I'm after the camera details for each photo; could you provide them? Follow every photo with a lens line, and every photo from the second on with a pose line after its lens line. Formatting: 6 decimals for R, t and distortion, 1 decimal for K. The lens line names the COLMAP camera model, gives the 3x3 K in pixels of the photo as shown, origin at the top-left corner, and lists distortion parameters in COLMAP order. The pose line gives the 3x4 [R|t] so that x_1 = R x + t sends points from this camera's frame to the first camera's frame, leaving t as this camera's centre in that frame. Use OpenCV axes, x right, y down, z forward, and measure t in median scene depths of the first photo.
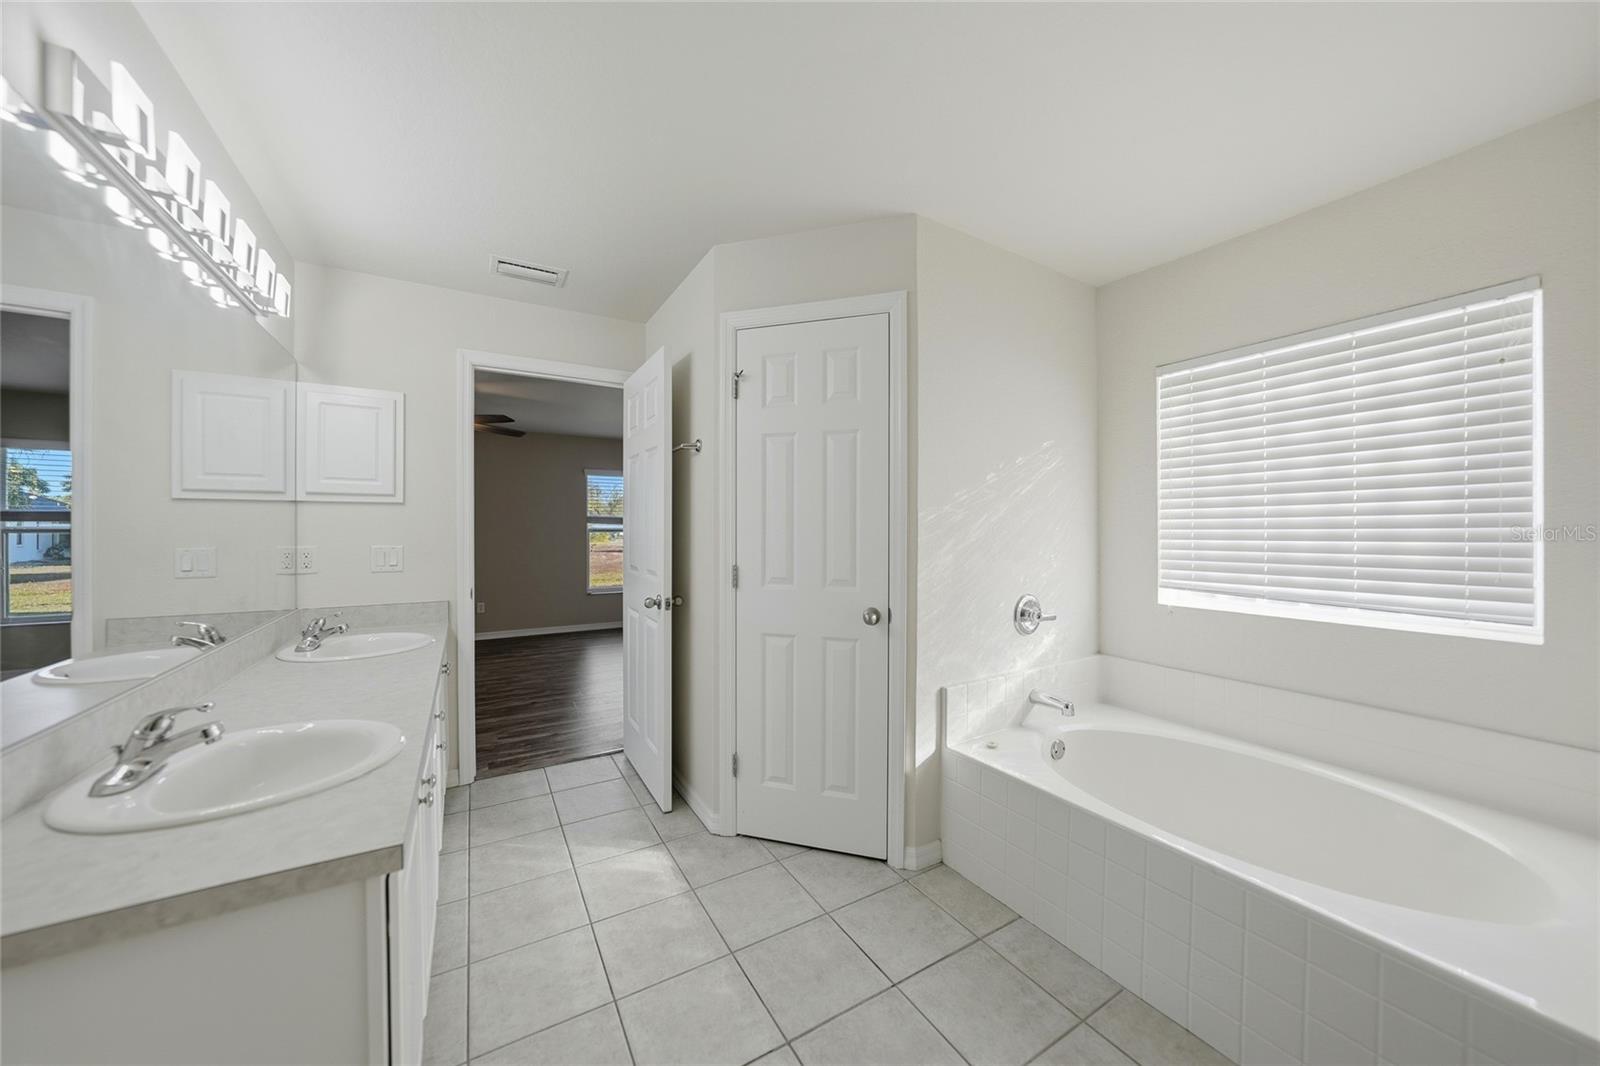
lens RADIAL K [[553.3, 0, 800.0], [0, 553.3, 533.0], [0, 0, 1]] dist [-0.032096, 0.006390]
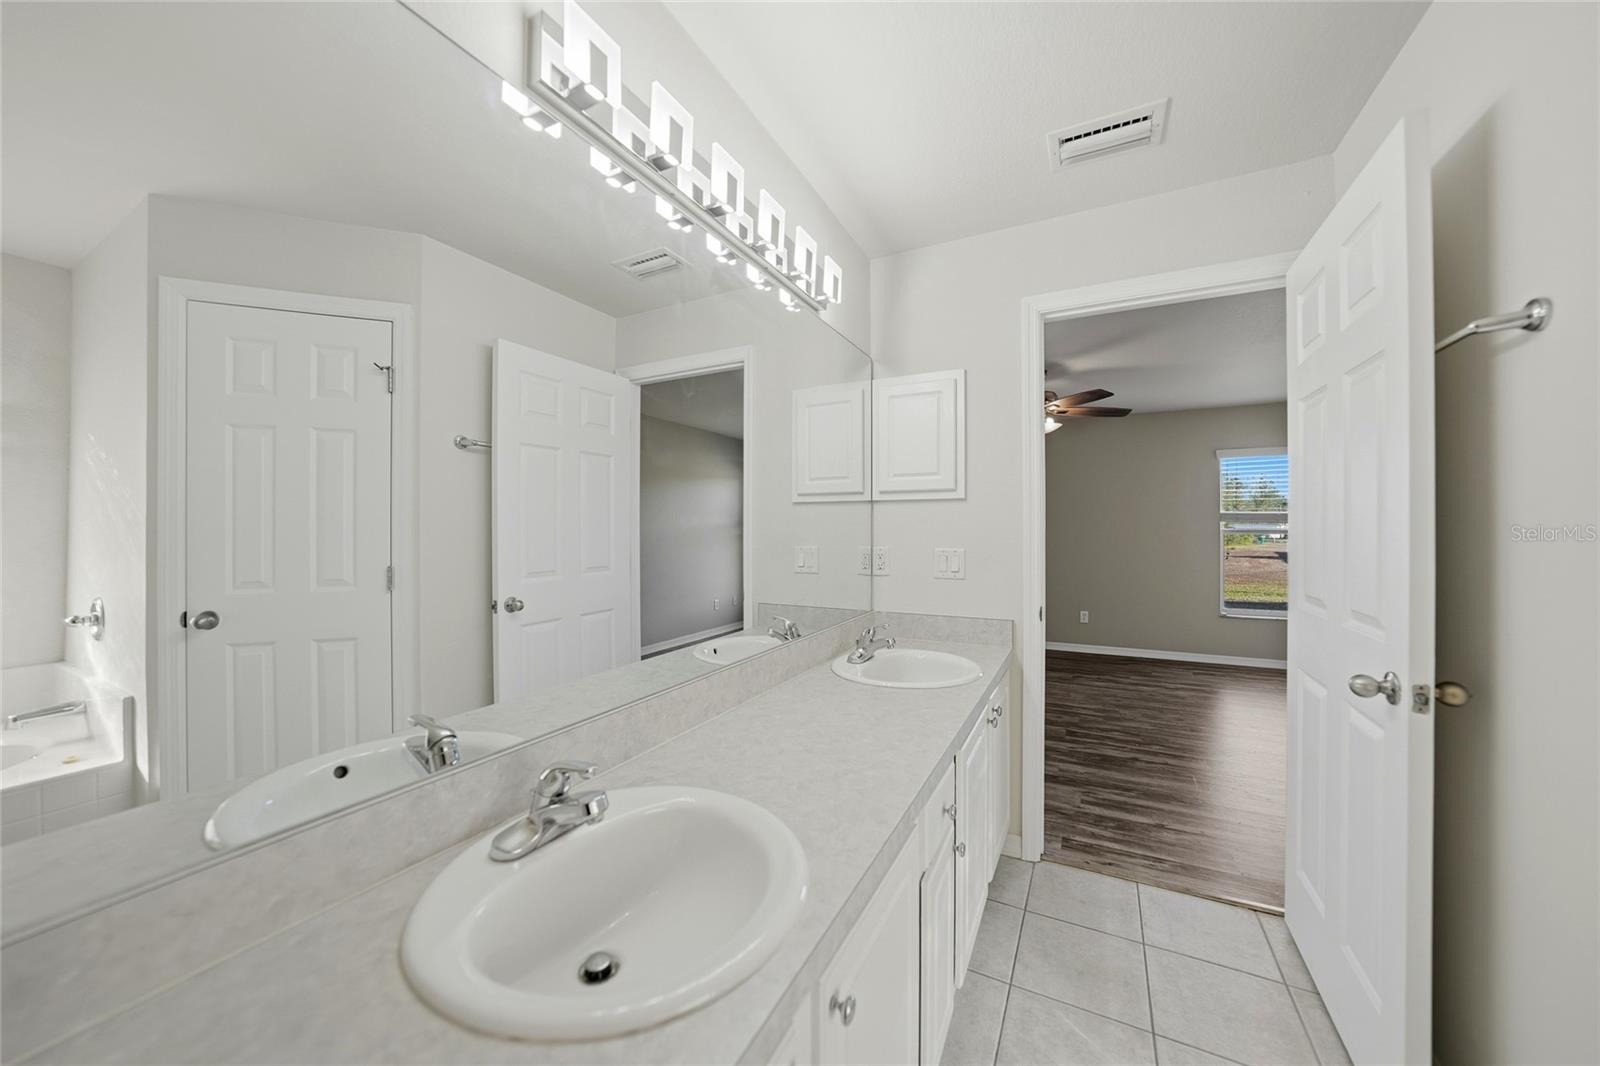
lens RADIAL K [[558.9, 0, 807.0], [0, 558.9, 528.7], [0, 0, 1]] dist [-0.024846, 0.006069]
pose [[0.527608, -0.003348, -0.849482, -0.124696], [-0.004937, 0.999963, -0.007007, -0.000991], [0.849474, 0.007891, 0.527572, 0.345510]]
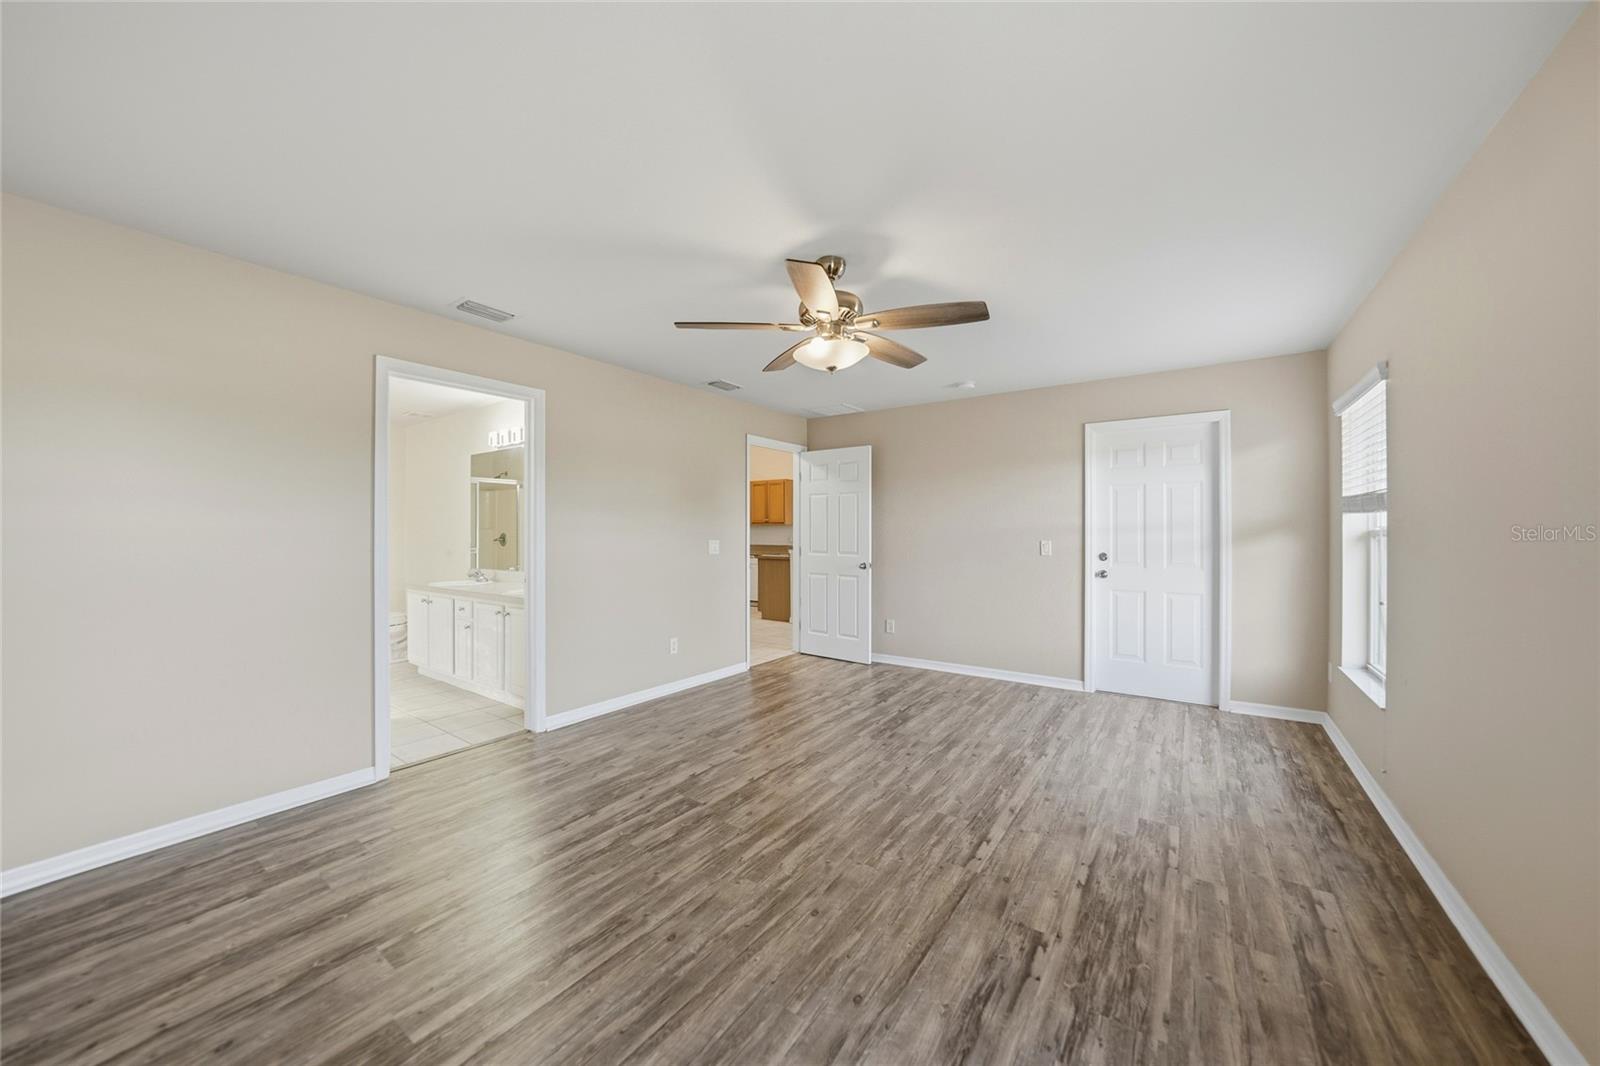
lens RADIAL K [[565.0, 0, 804.2], [0, 565.0, 535.3], [0, 0, 1]] dist [-0.025859, 0.007615]
pose [[-0.912484, 0.001596, -0.409110, -0.734264], [-0.002418, 0.999954, 0.009295, -0.017390], [0.409106, 0.009471, -0.912438, 2.748828]]
